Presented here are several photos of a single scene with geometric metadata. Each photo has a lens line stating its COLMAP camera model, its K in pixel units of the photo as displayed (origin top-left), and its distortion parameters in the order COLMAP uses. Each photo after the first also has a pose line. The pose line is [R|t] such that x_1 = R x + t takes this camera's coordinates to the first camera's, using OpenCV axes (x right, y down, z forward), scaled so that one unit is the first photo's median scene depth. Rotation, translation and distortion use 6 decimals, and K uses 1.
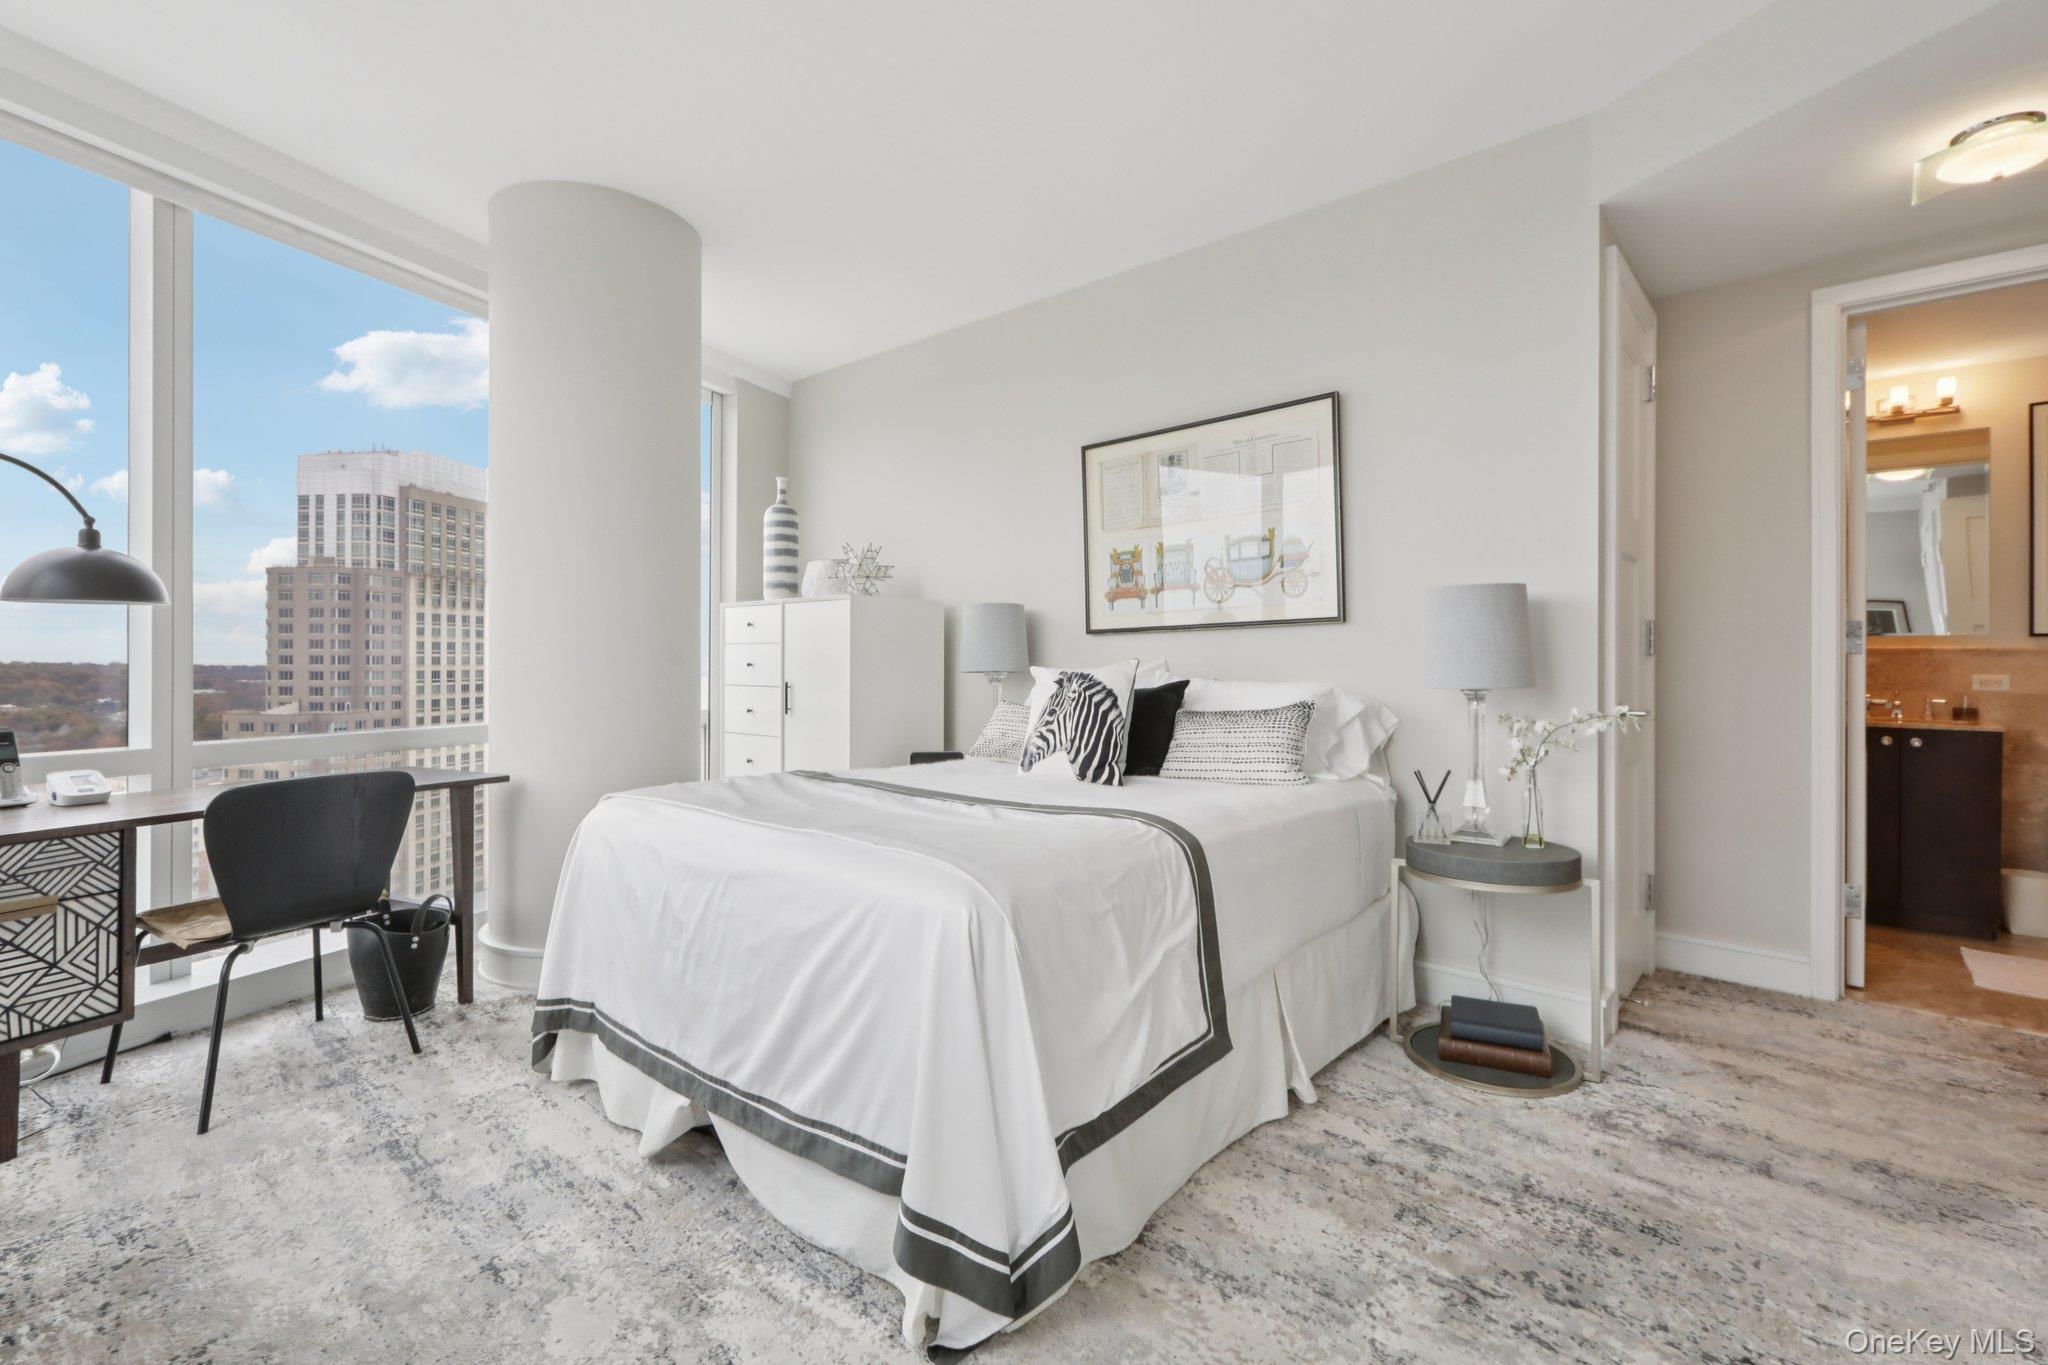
lens RADIAL K [[931.1, 0, 1026.6], [0, 931.1, 659.0], [0, 0, 1]] dist [-0.001208, -0.000476]
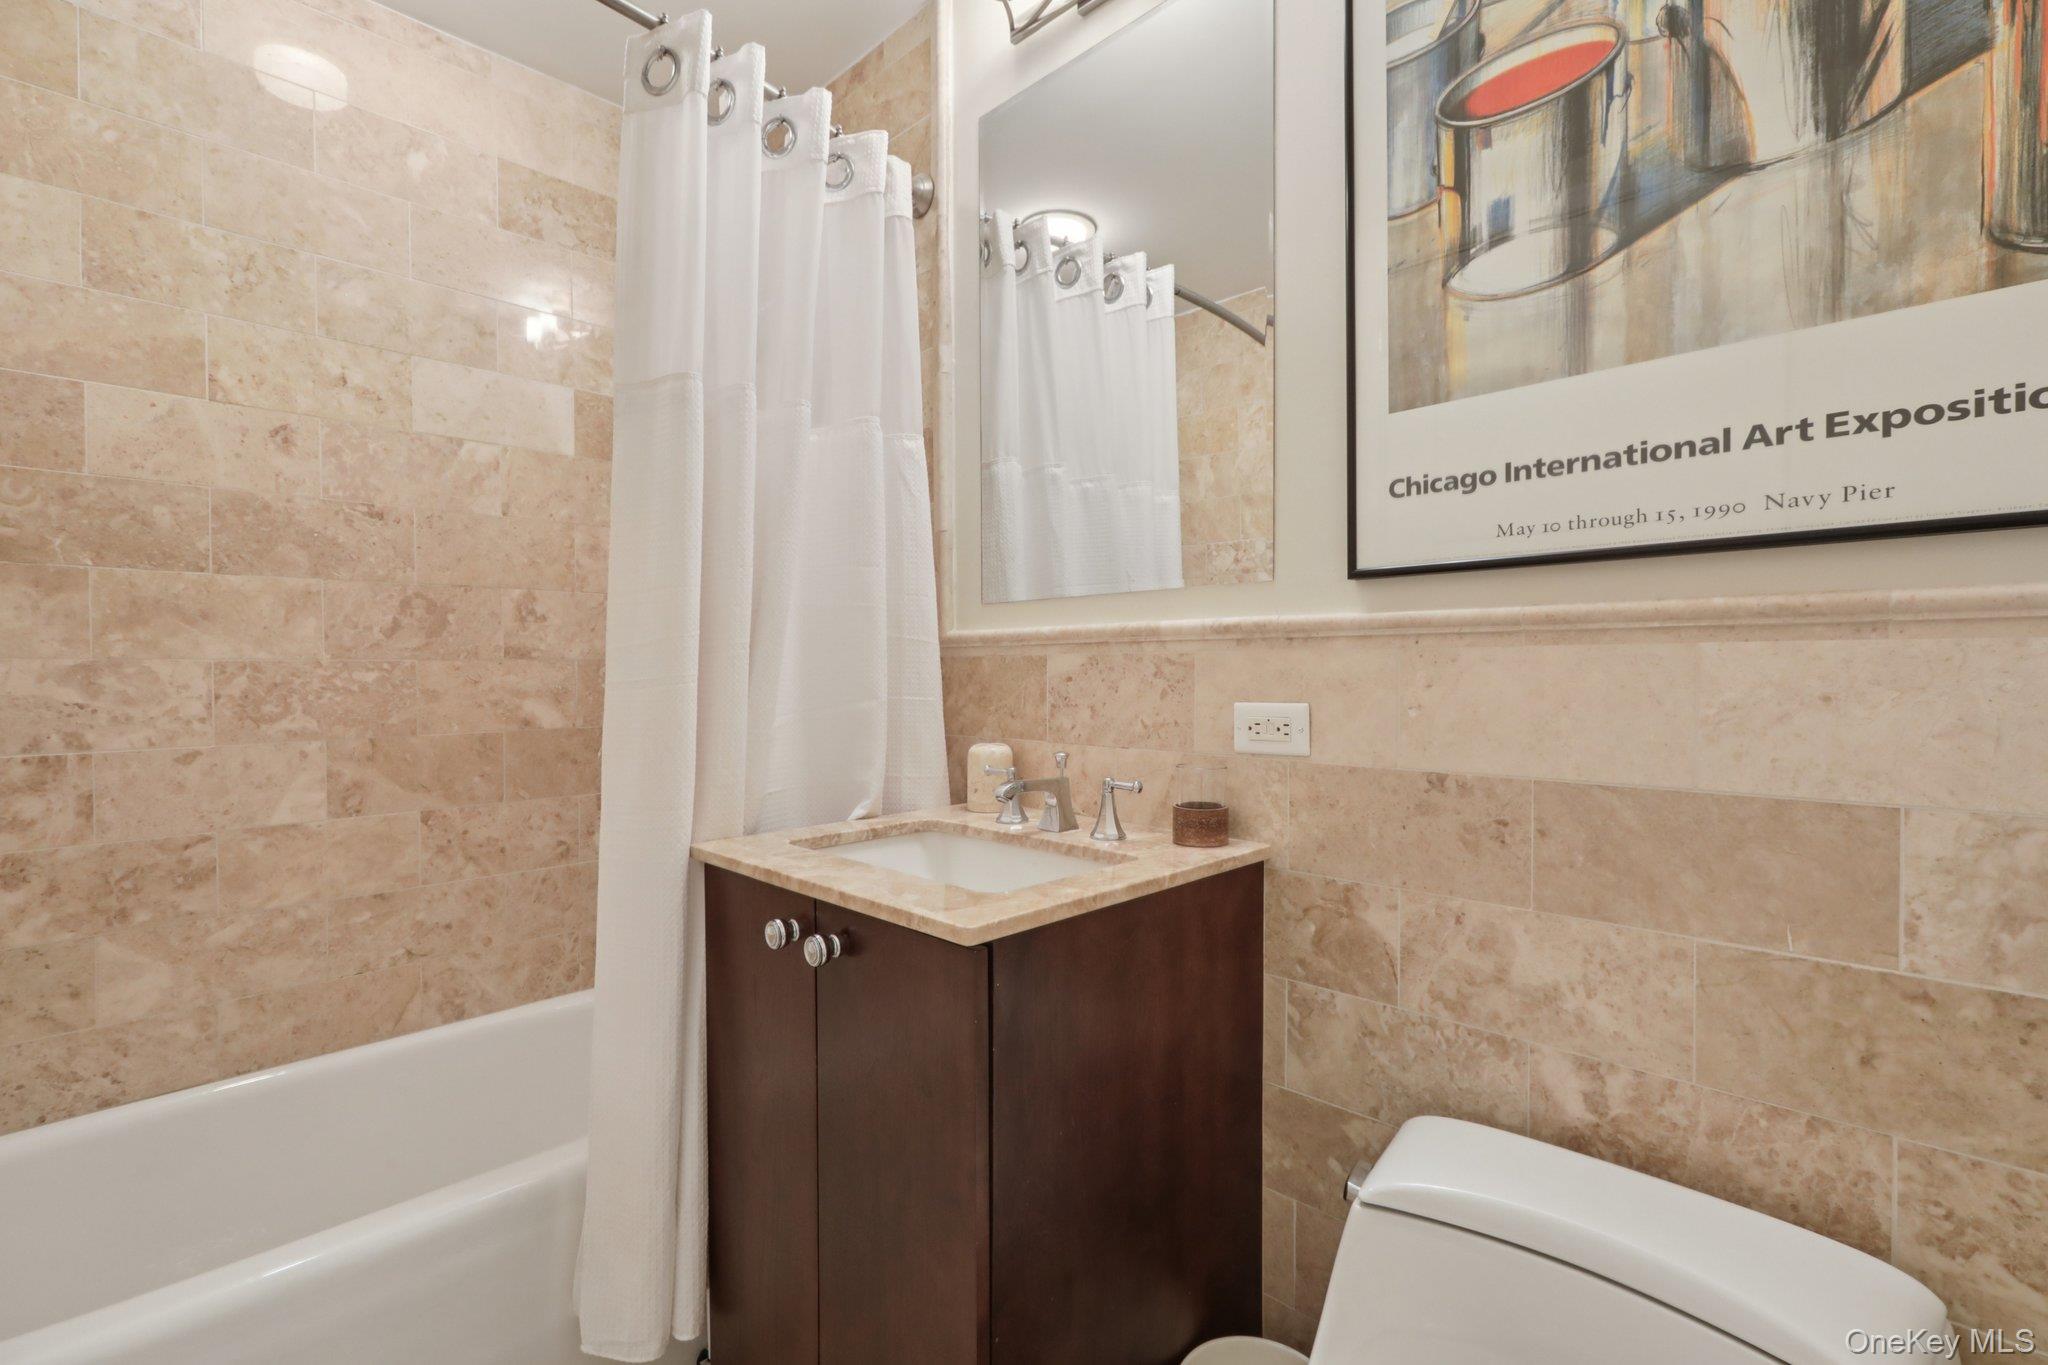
lens RADIAL K [[910.7, 0, 1024.0], [0, 910.7, 682.5], [0, 0, 1]] dist [-0.000497, -0.000107]
pose [[0.998672, -0.006734, -0.051078, 0.974039], [0.006964, 0.999966, 0.004311, 0.007577], [0.051048, -0.004661, 0.998685, 0.683549]]
